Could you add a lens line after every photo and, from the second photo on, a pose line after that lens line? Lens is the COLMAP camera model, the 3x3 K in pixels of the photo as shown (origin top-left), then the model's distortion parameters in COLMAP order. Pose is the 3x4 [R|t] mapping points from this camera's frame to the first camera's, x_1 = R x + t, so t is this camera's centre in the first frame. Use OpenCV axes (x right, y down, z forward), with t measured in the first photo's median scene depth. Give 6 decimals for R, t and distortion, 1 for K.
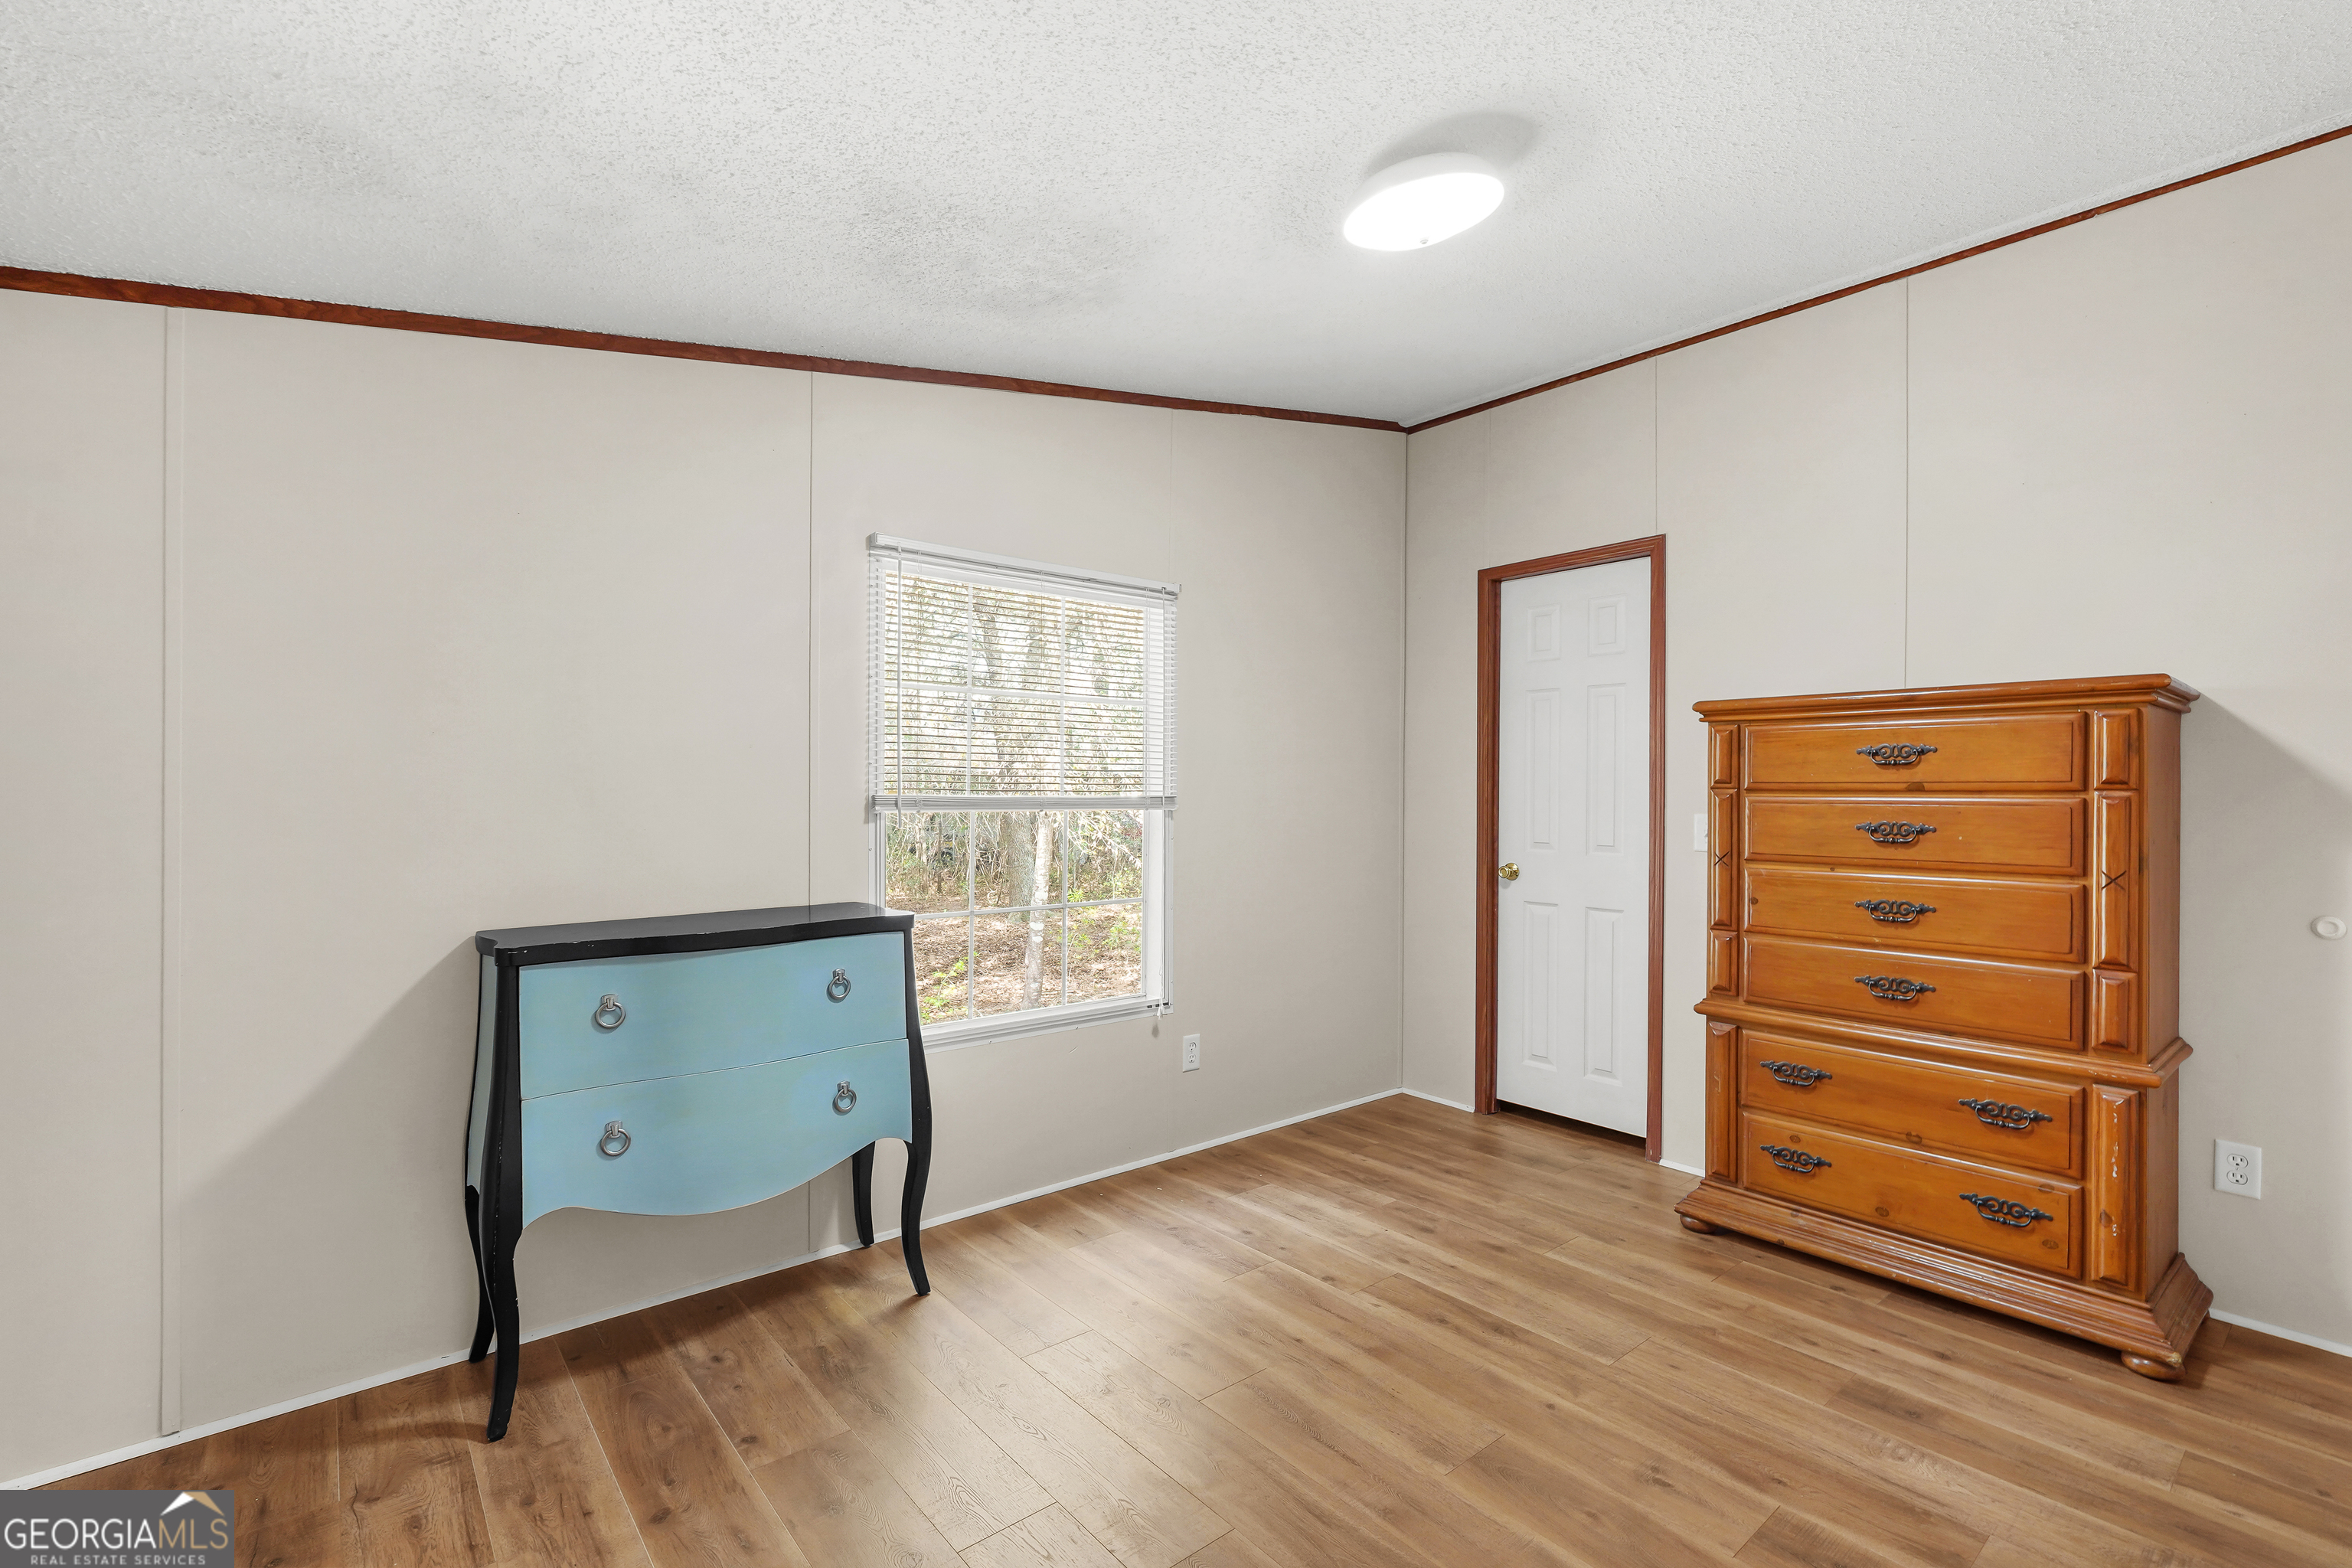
lens RADIAL K [[1044.6, 0, 1168.7], [0, 1044.6, 795.3], [0, 0, 1]] dist [-0.012462, 0.005485]
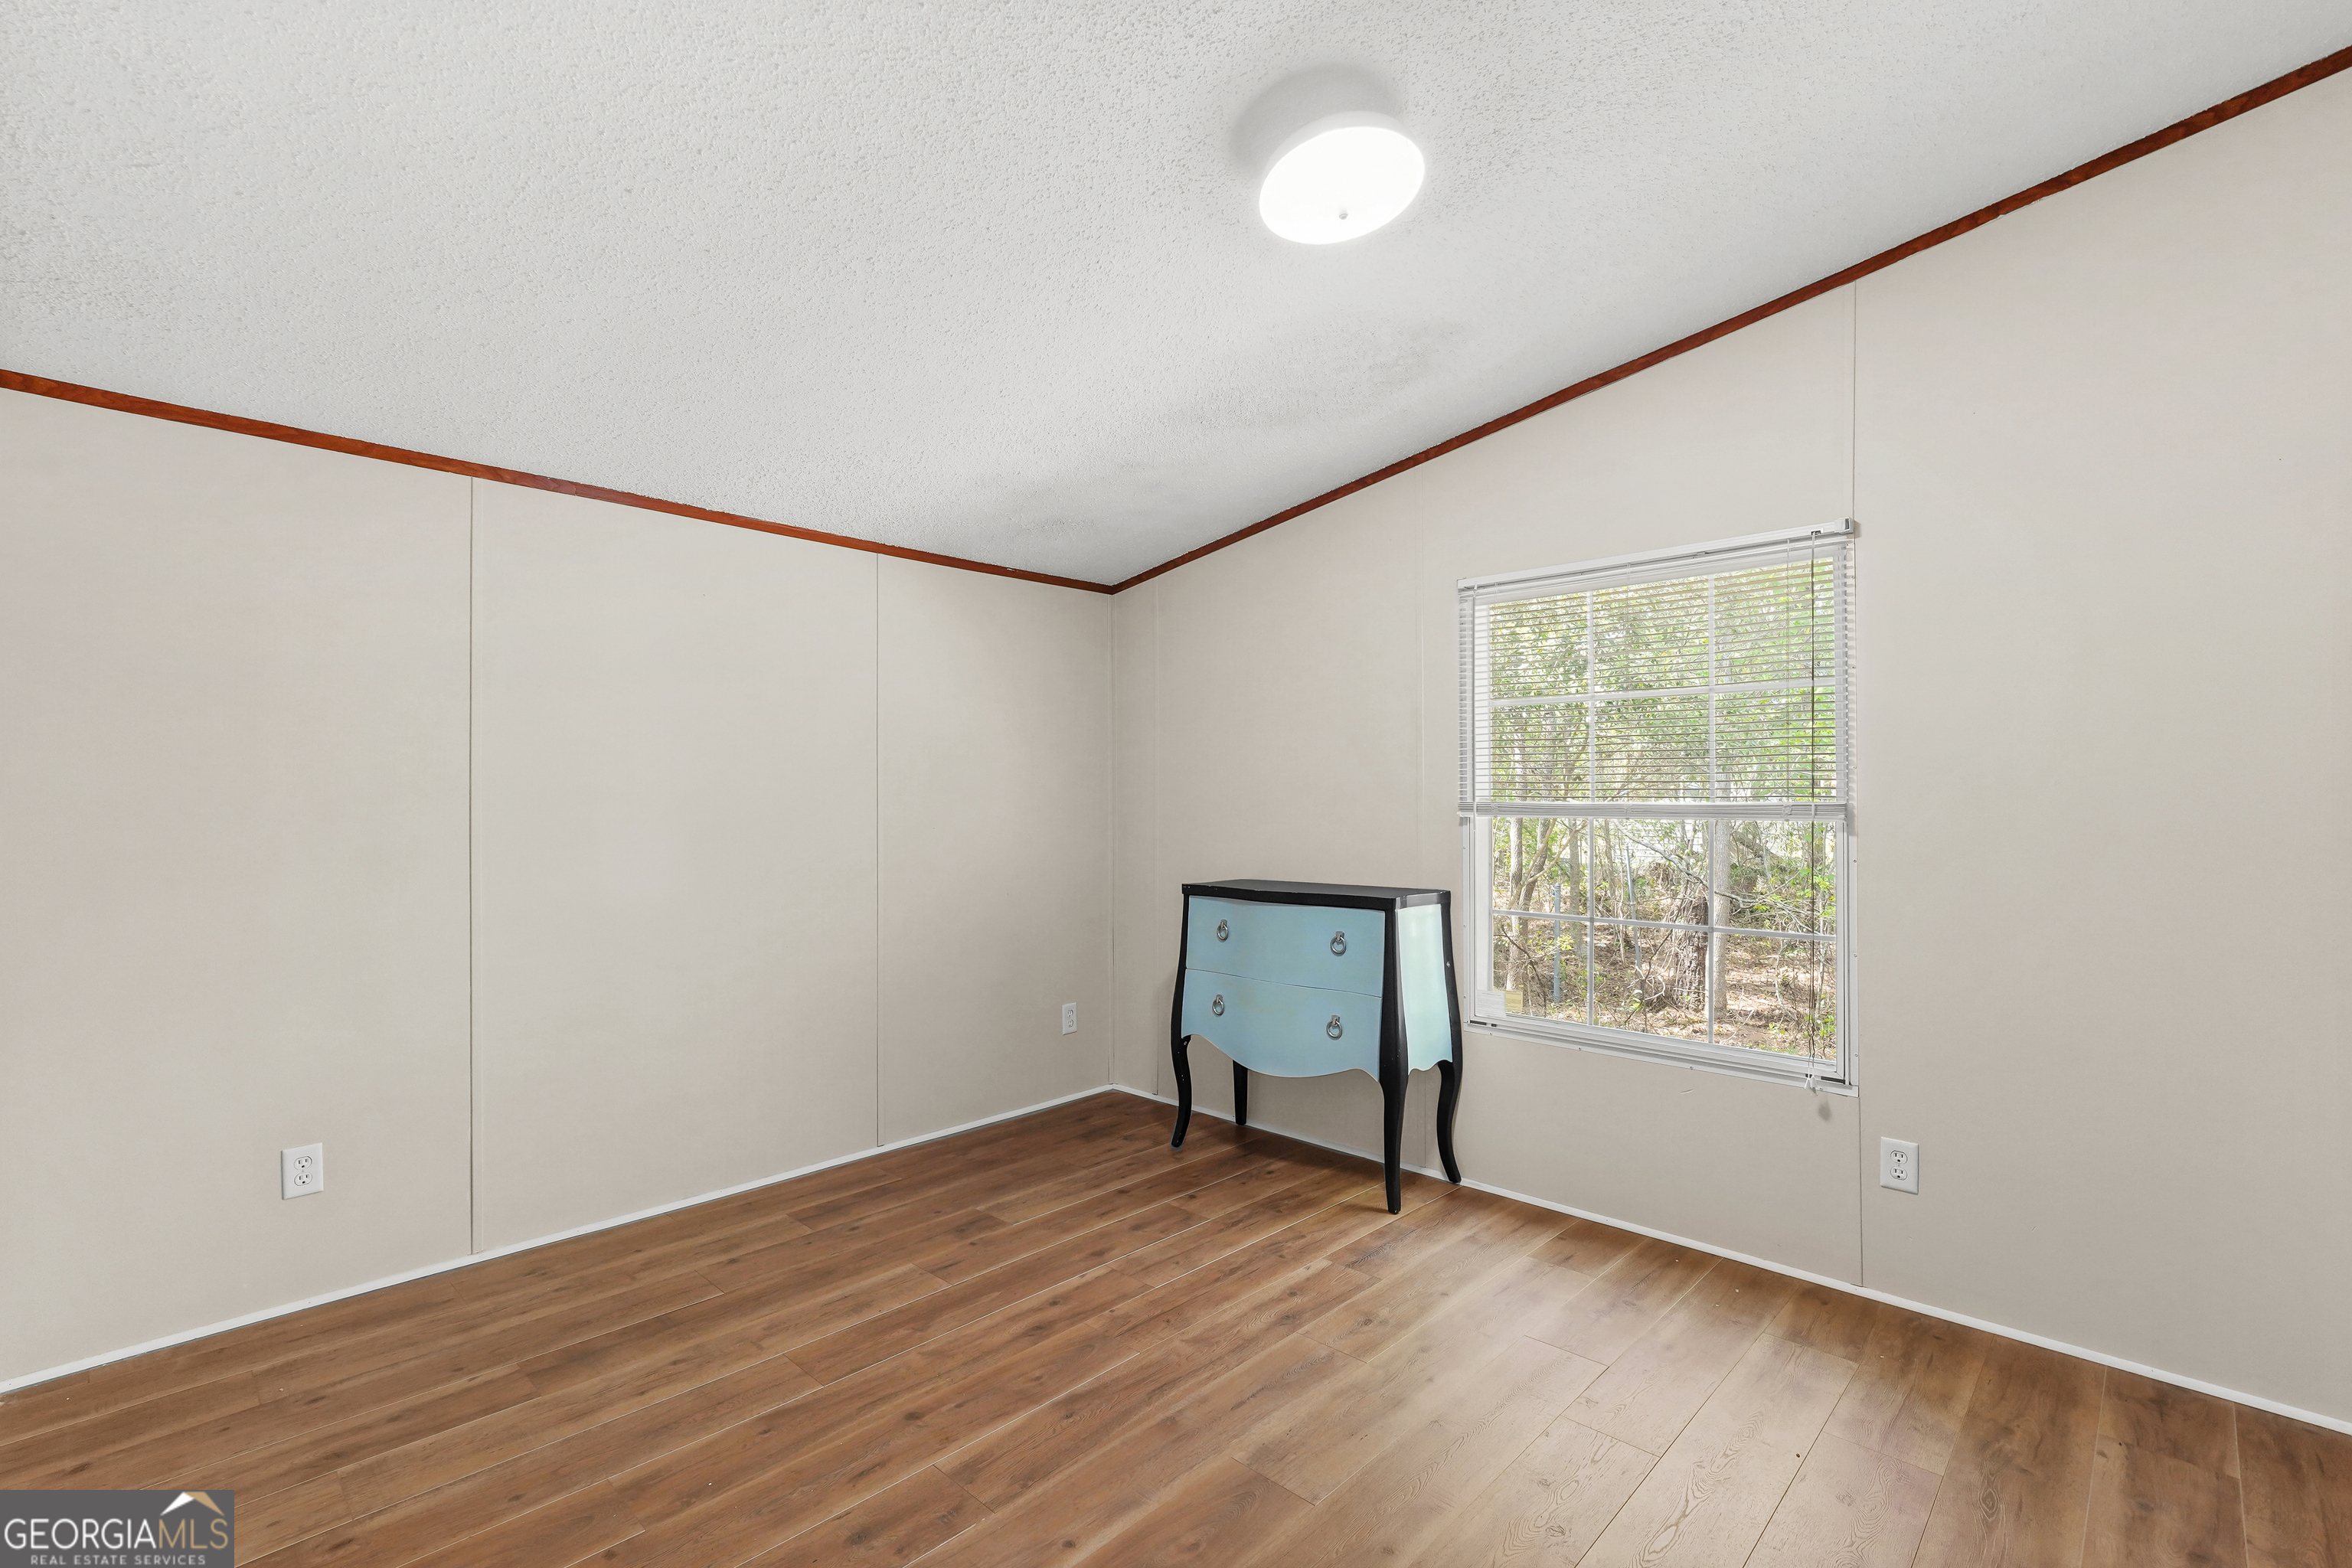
lens RADIAL K [[1044.6, 0, 1171.0], [0, 1044.6, 777.5], [0, 0, 1]] dist [-0.012462, 0.005485]
pose [[0.112592, -0.025712, -0.993309, 0.942028], [-0.004251, 0.999644, -0.026358, 0.002979], [0.993632, 0.007191, 0.112443, 0.589367]]
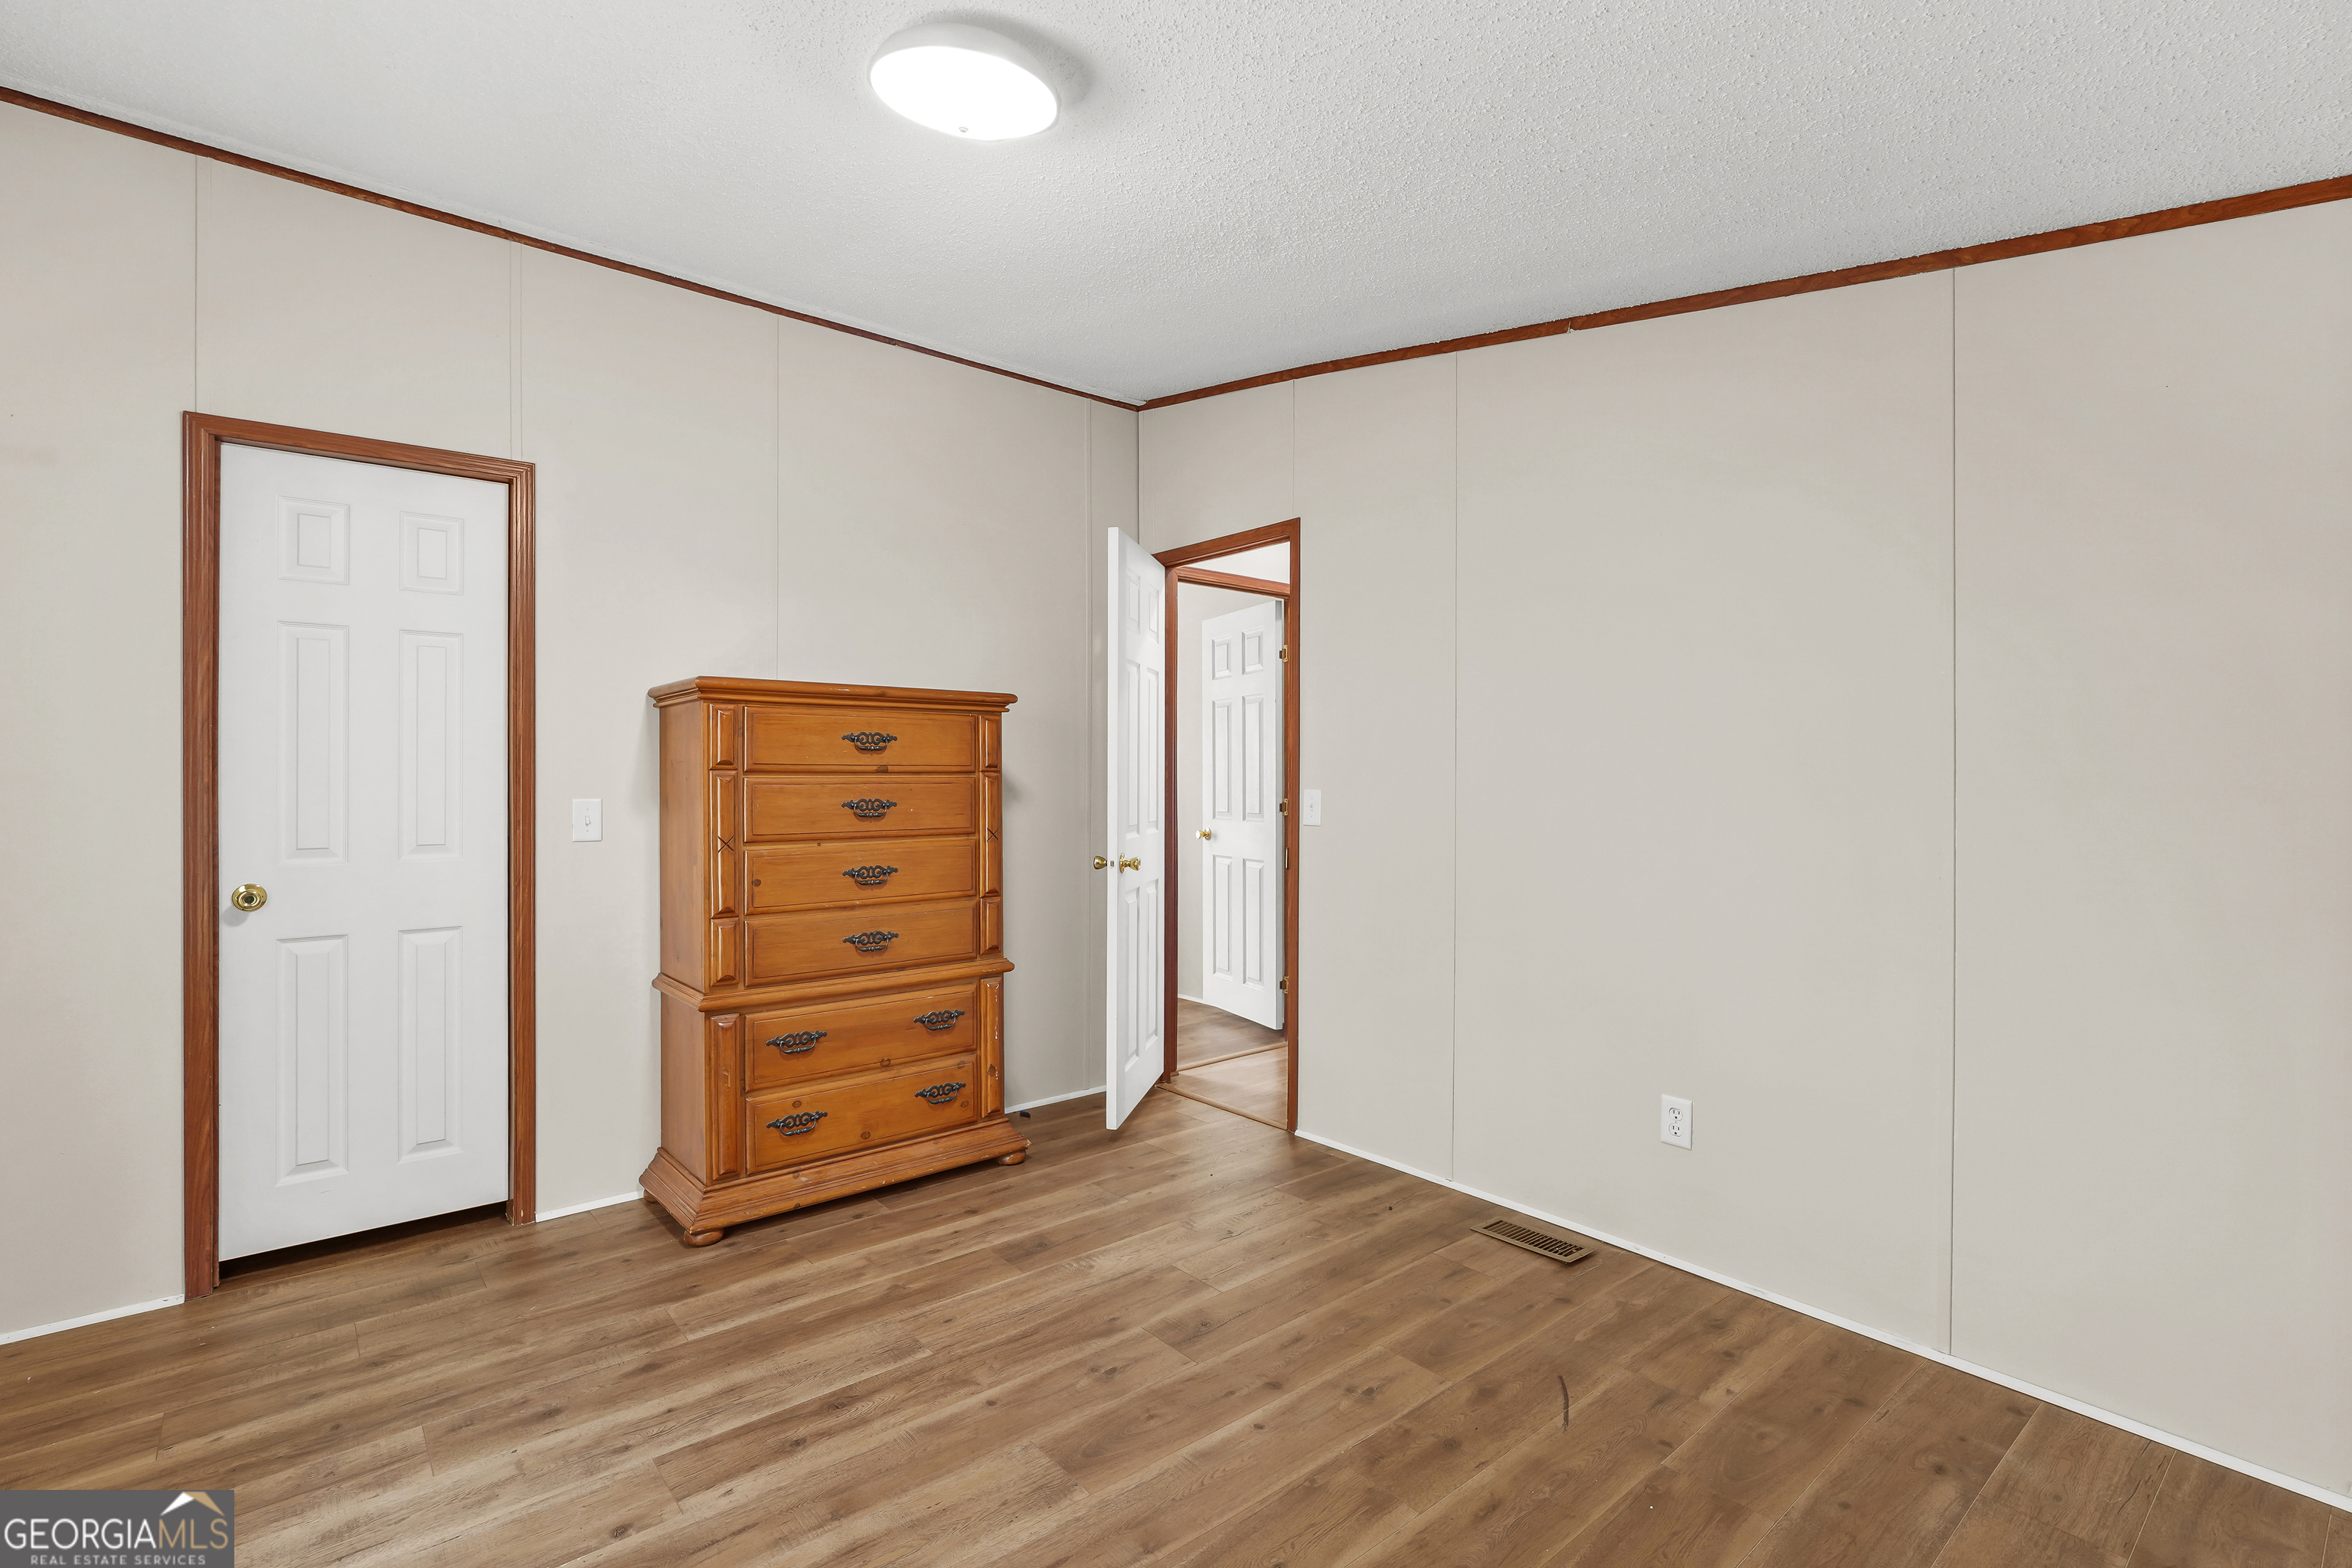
lens RADIAL K [[1068.5, 0, 1160.3], [0, 1068.5, 775.9], [0, 0, 1]] dist [-0.011876, 0.005048]
pose [[0.001729, -0.002775, 0.999995, -0.505852], [0.004119, 0.999988, 0.002768, -0.002554], [-0.999990, 0.004114, 0.001741, 0.671496]]
